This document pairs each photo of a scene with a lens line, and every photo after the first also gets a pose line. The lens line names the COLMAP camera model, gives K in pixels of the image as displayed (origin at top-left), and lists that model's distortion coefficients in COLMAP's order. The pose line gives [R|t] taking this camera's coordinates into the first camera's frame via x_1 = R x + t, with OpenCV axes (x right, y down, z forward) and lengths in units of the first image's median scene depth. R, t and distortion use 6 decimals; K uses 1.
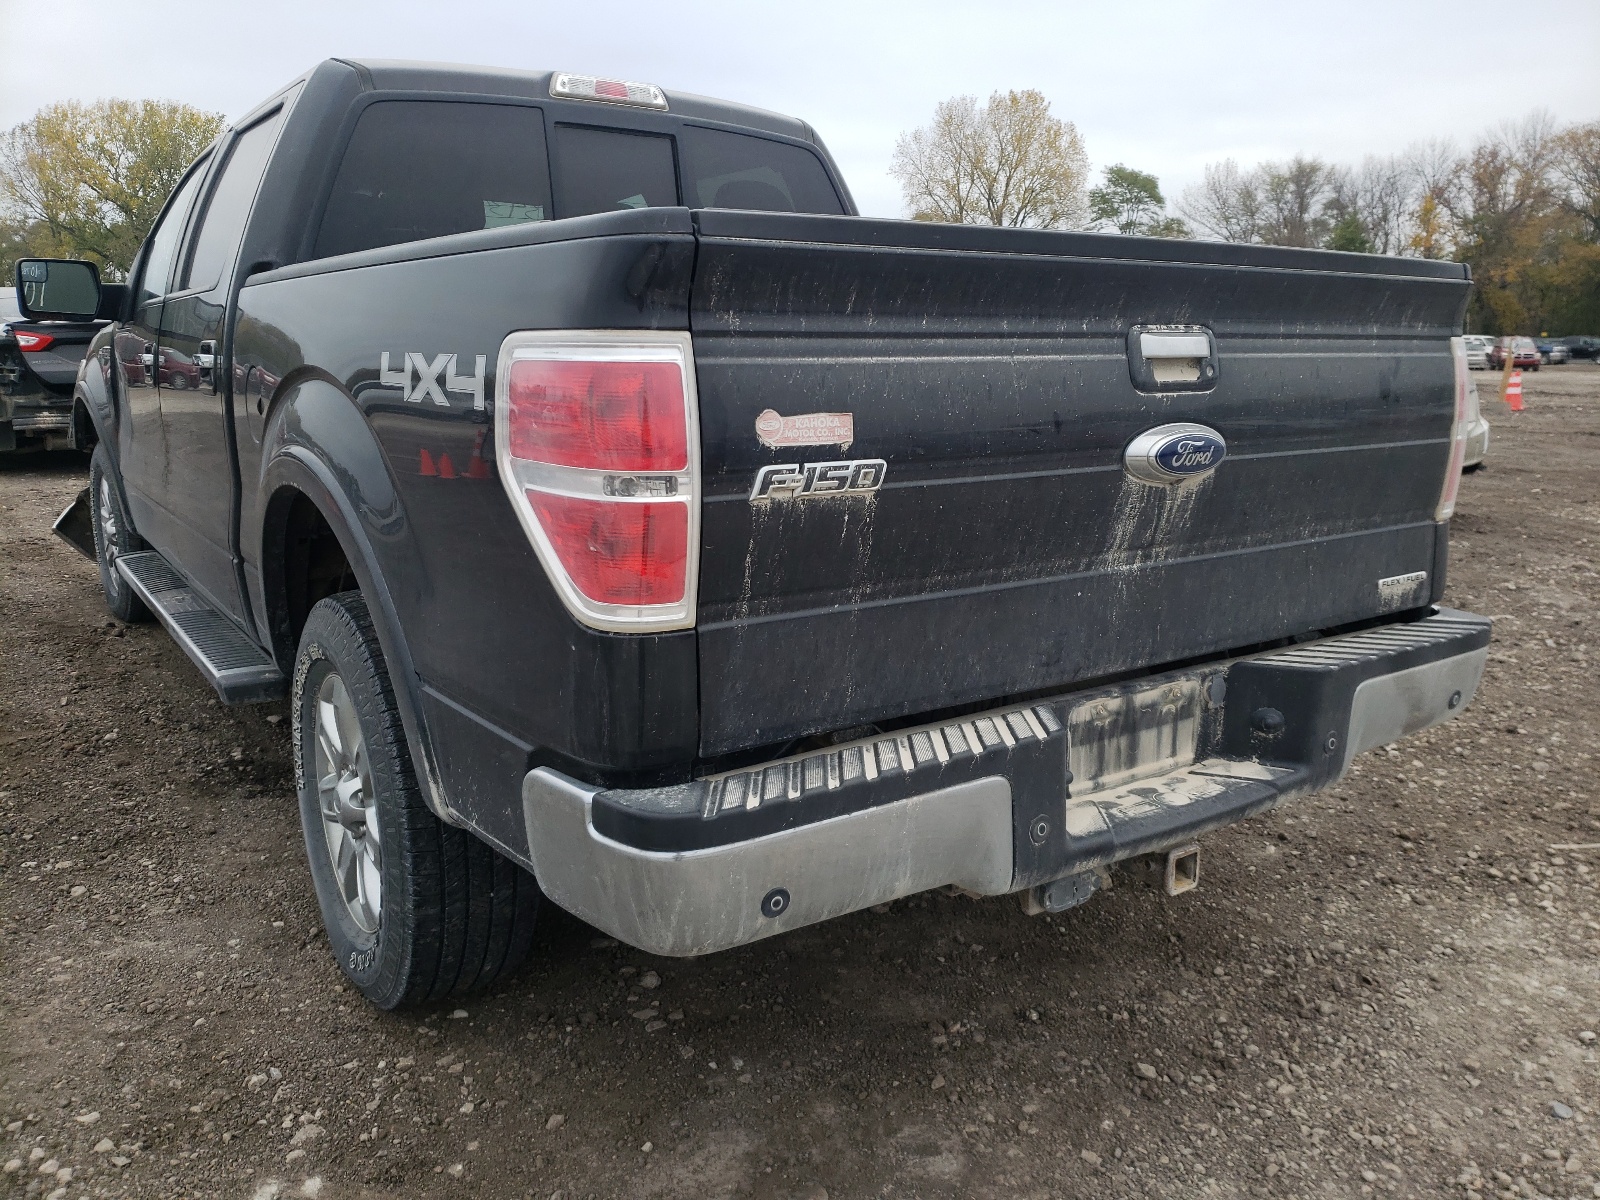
lens RADIAL K [[1237.4, 0, 760.8], [0, 1237.4, 601.0], [0, 0, 1]] dist [0.116522, -0.241680]
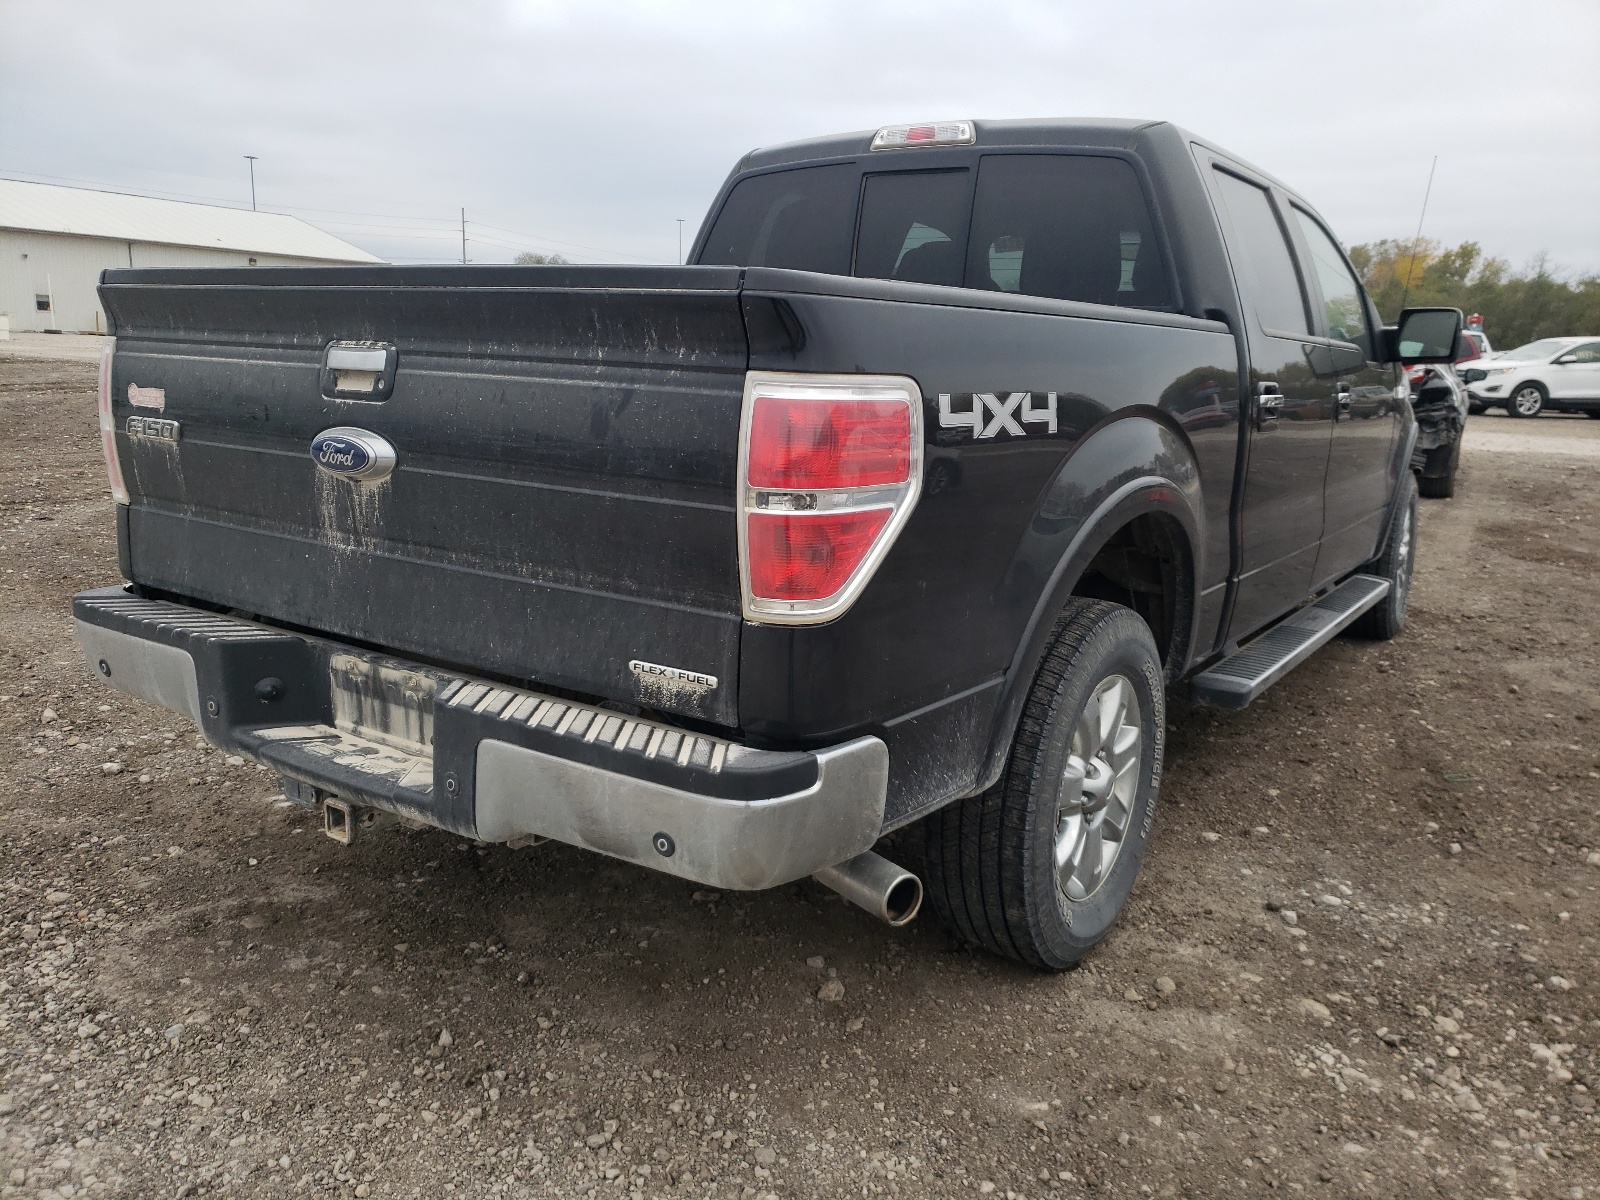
lens RADIAL K [[1181.8, 0, 800.0], [0, 1181.8, 600.0], [0, 0, 1]] dist [0.002955, 0.001514]
pose [[0.391029, 0.203122, -0.897685, 1.416902], [-0.218416, 0.967961, 0.123883, -0.202125], [0.894087, 0.147627, 0.422866, 0.889704]]
